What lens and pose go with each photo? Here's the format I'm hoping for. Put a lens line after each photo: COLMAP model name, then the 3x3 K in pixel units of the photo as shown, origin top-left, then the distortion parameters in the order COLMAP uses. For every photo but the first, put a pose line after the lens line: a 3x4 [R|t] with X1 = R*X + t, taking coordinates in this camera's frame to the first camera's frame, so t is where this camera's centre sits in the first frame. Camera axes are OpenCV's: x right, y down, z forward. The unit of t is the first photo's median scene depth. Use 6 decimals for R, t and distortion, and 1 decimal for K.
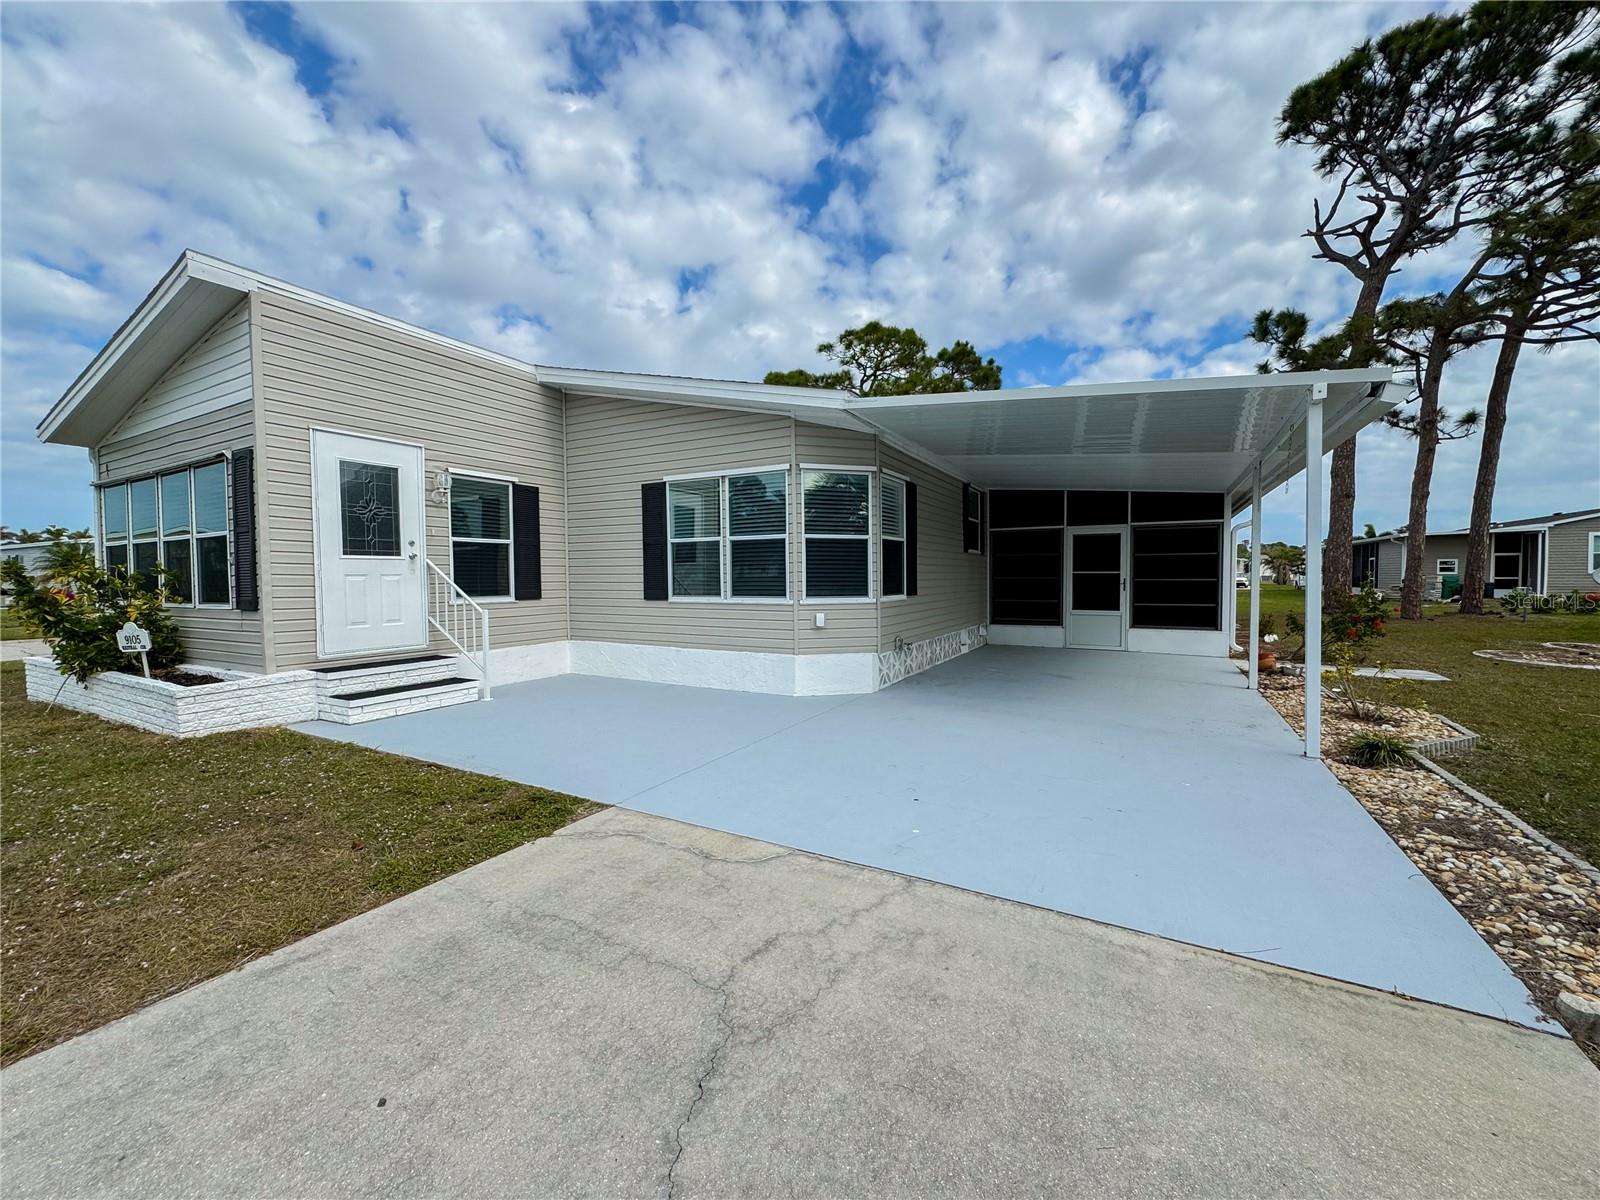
lens RADIAL K [[648.4, 0, 800.0], [0, 648.4, 600.0], [0, 0, 1]] dist [0.009930, 0.000113]
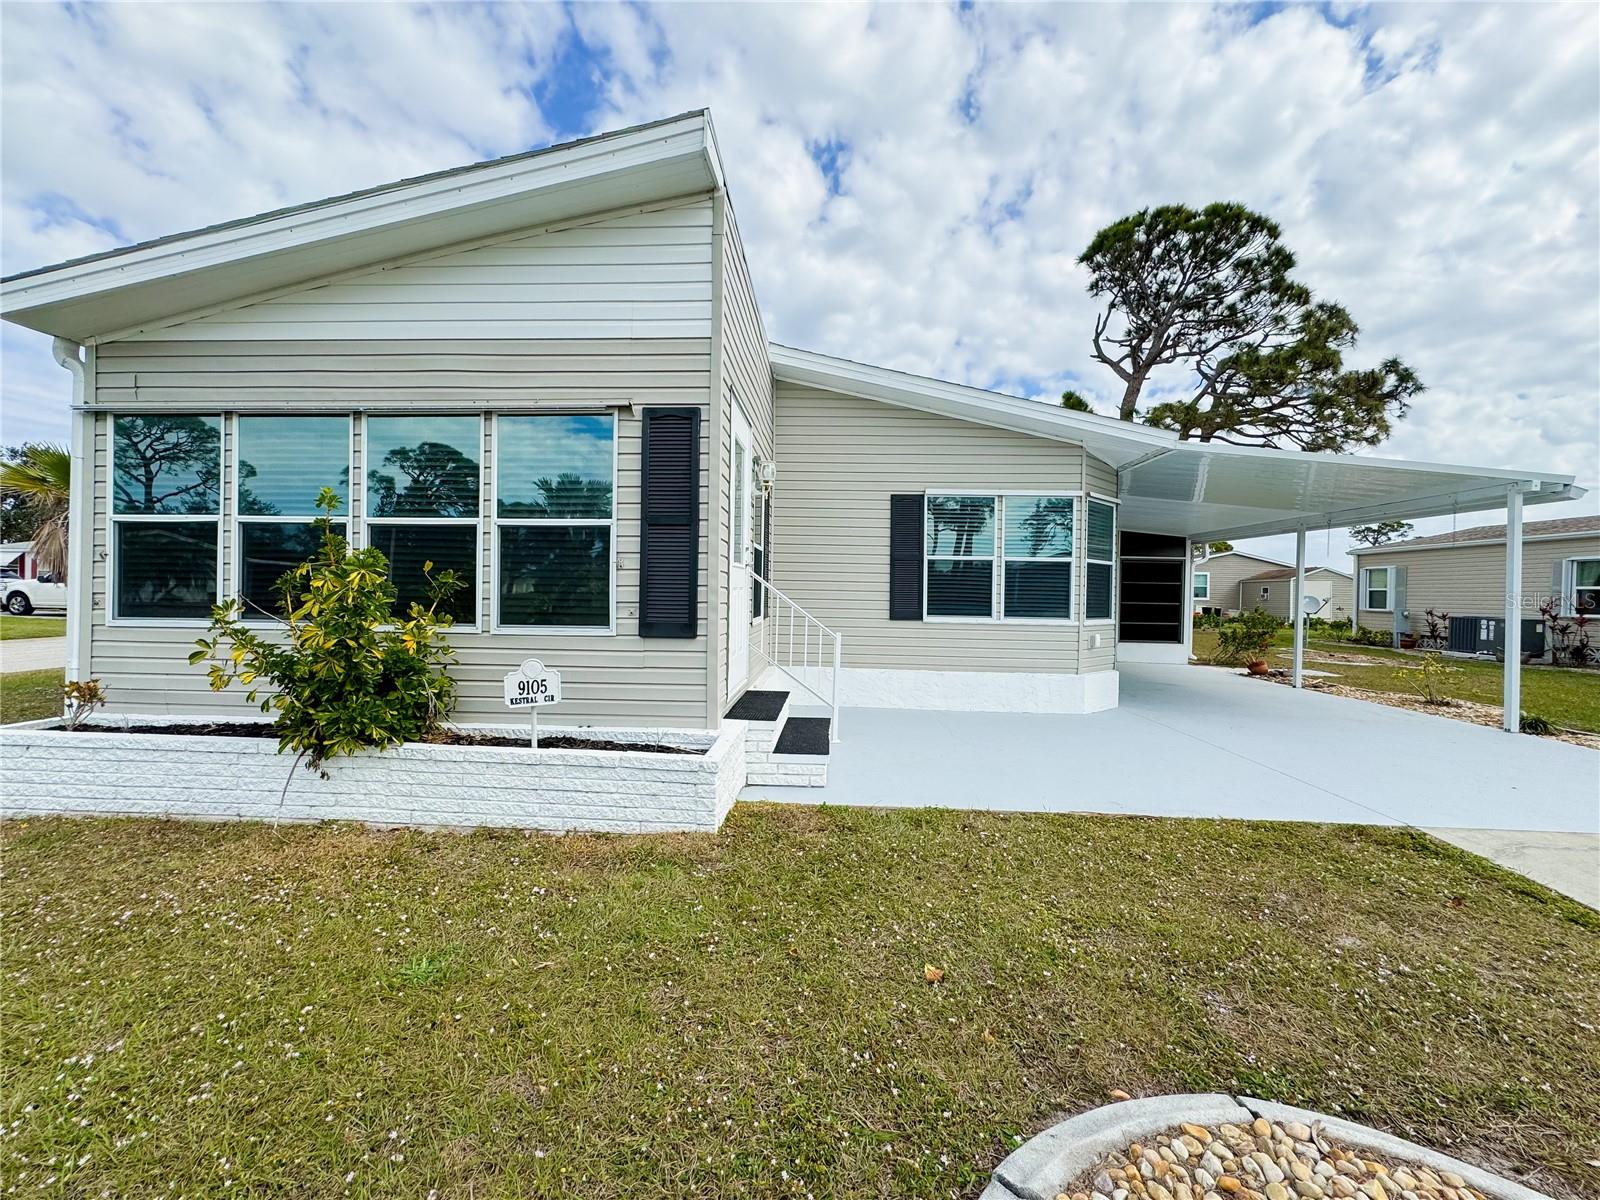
lens RADIAL K [[636.6, 0, 800.0], [0, 636.6, 600.0], [0, 0, 1]] dist [0.008088, 0.000112]
pose [[0.905128, 0.018315, 0.424744, -0.536137], [-0.011996, 0.999774, -0.017545, -0.007668], [-0.424970, 0.010785, 0.905143, 0.172750]]
